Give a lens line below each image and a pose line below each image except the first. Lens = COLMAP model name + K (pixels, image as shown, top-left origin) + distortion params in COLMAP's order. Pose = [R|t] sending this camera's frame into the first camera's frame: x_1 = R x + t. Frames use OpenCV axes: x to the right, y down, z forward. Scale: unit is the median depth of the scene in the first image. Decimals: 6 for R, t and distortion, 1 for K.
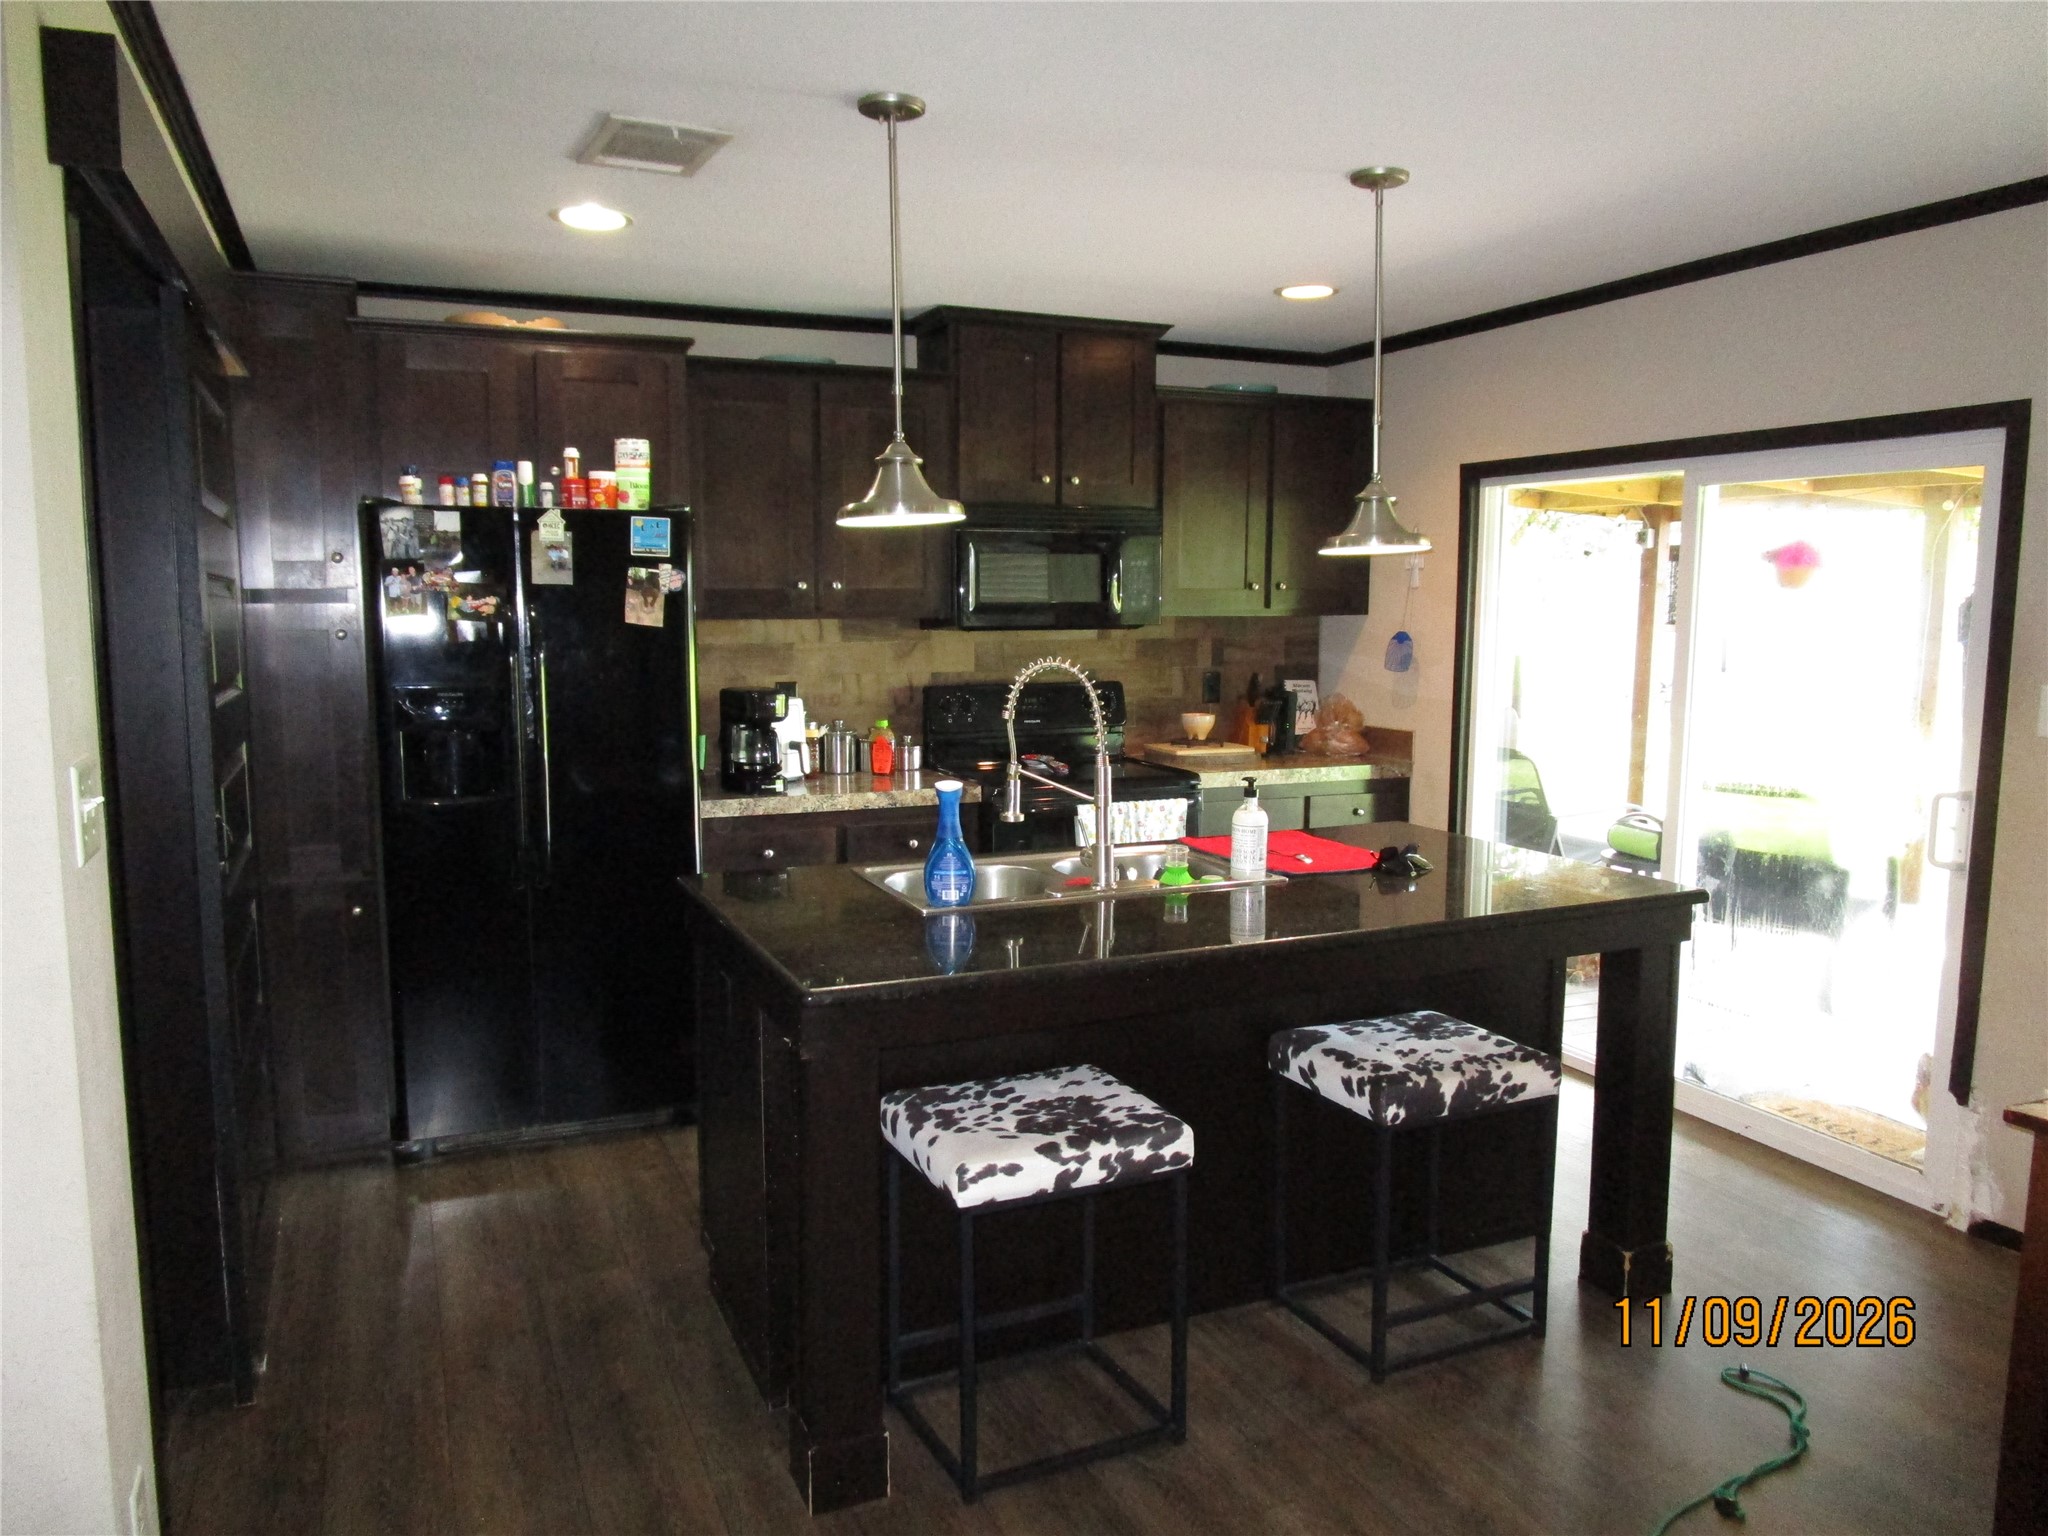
lens RADIAL K [[1433.7, 0, 1025.4], [0, 1433.7, 775.7], [0, 0, 1]] dist [-0.031497, 0.012012]
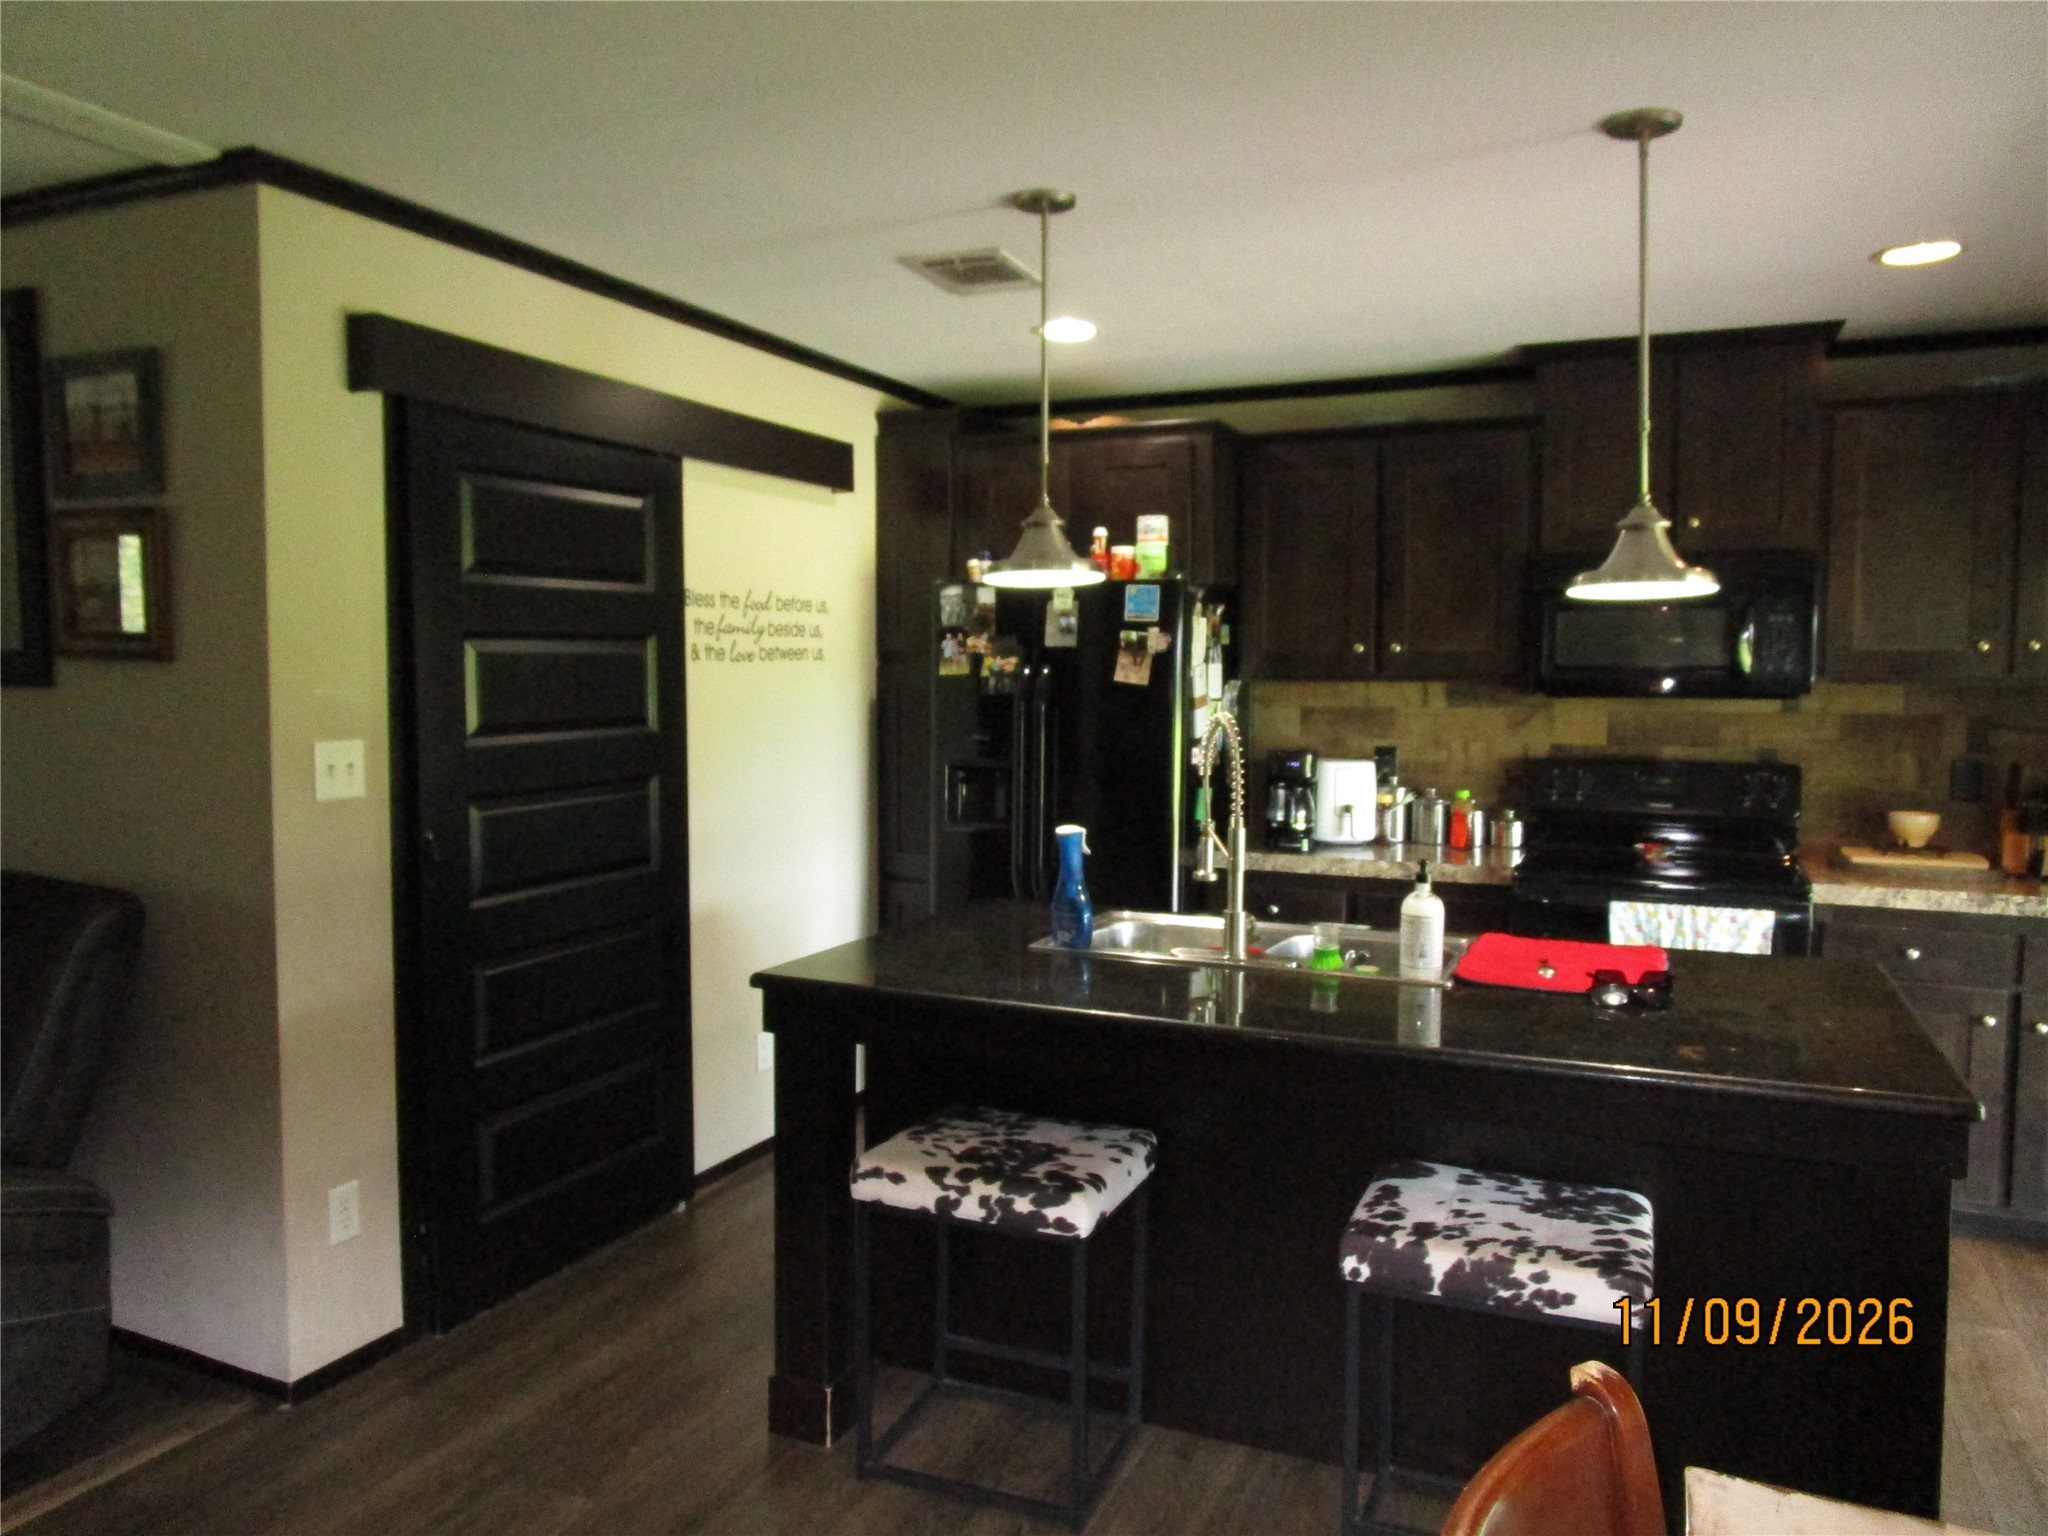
lens RADIAL K [[1433.7, 0, 1025.4], [0, 1433.7, 775.7], [0, 0, 1]] dist [-0.031497, 0.012012]
pose [[0.673769, 0.054932, -0.736898, 0.638513], [-0.094773, 0.995421, -0.012450, -0.015490], [0.732840, 0.078227, 0.675890, 0.250754]]
